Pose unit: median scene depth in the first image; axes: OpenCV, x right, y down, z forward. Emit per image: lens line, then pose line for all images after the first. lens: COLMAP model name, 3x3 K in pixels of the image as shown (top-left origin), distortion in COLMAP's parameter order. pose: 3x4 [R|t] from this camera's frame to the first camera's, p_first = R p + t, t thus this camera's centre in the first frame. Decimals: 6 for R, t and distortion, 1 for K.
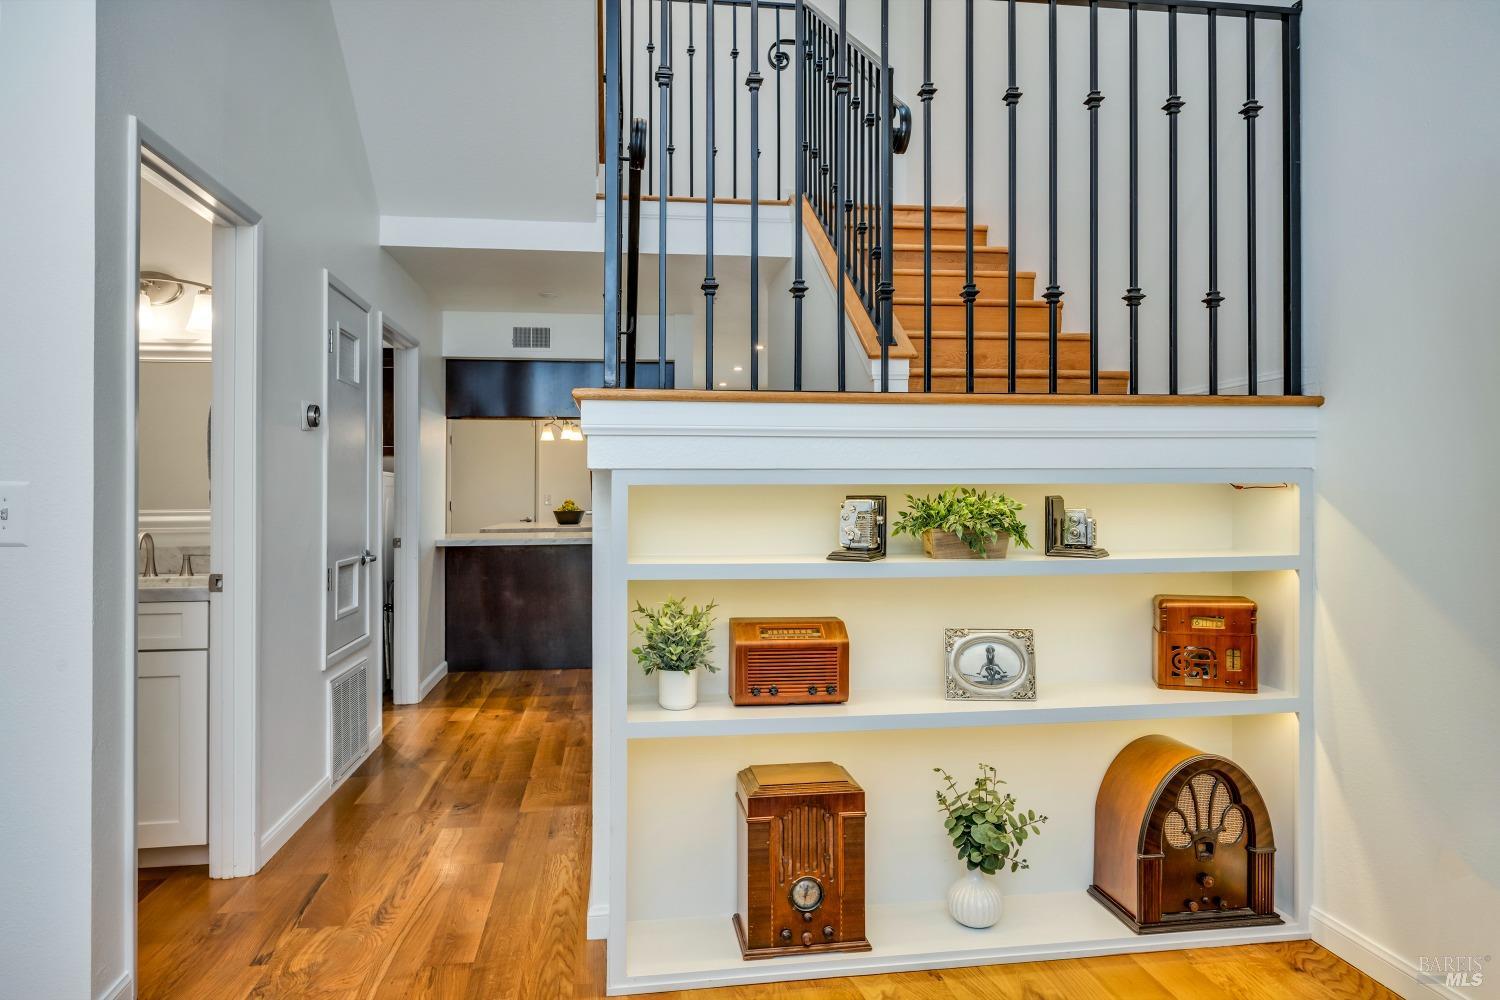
lens RADIAL K [[925.7, 0, 756.0], [0, 925.7, 490.0], [0, 0, 1]] dist [-0.006505, -0.001906]
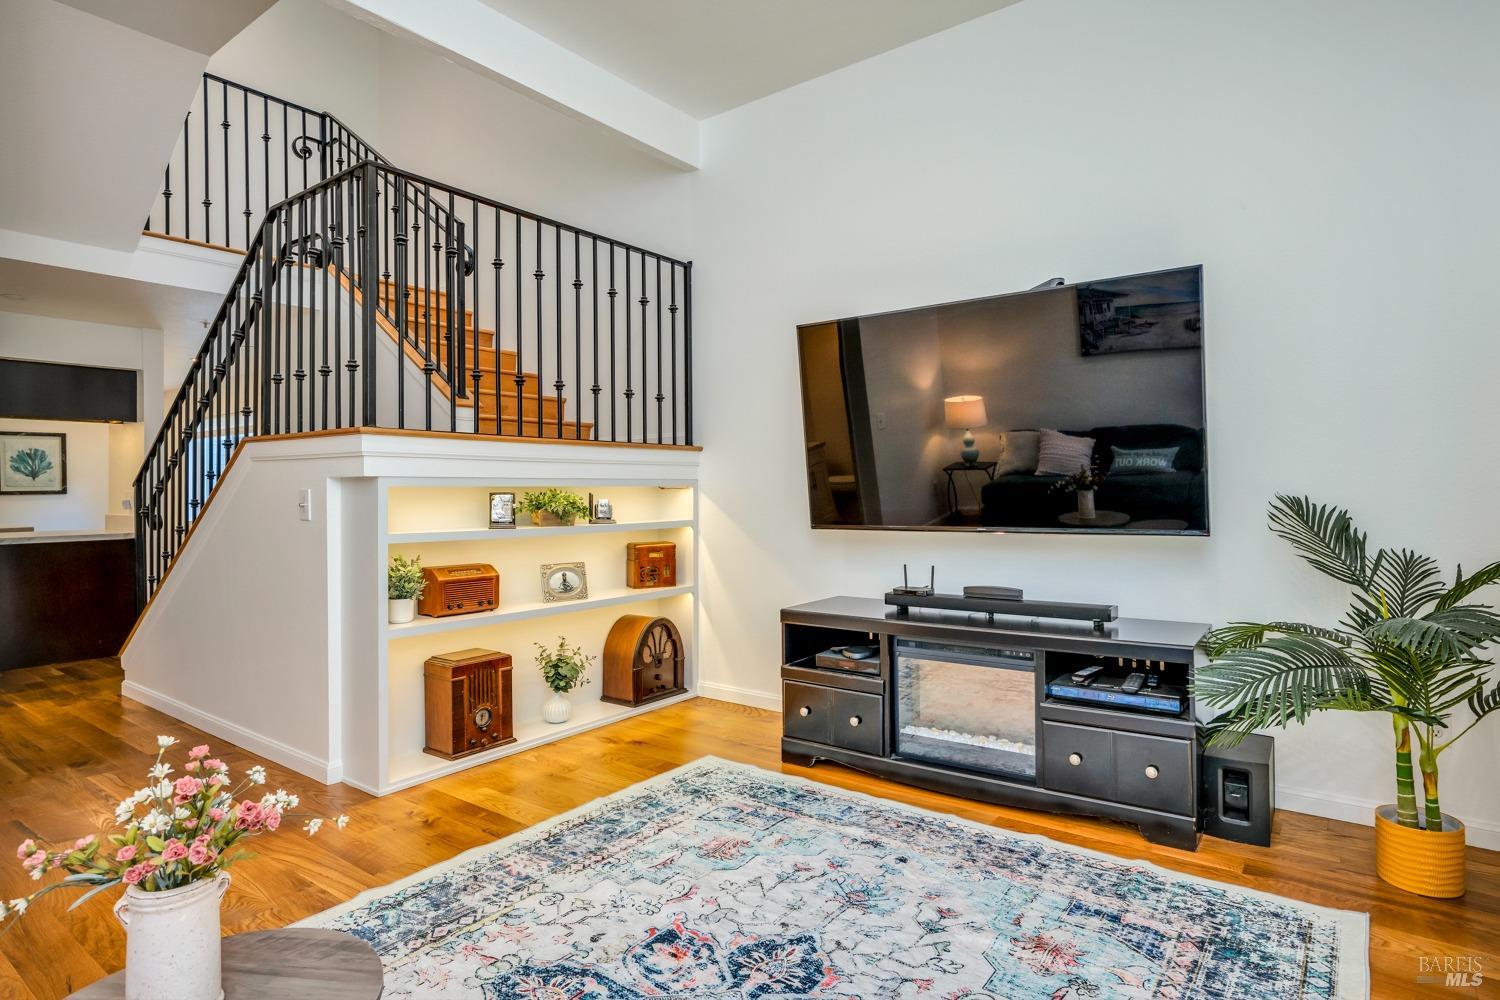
lens RADIAL K [[891.3, 0, 745.6], [0, 891.3, 506.7], [0, 0, 1]] dist [-0.000069, -0.000272]
pose [[0.712491, -0.012709, 0.701567, -0.765875], [0.005029, 0.999903, 0.013007, 0.013310], [-0.701664, -0.005739, 0.712485, -0.558008]]
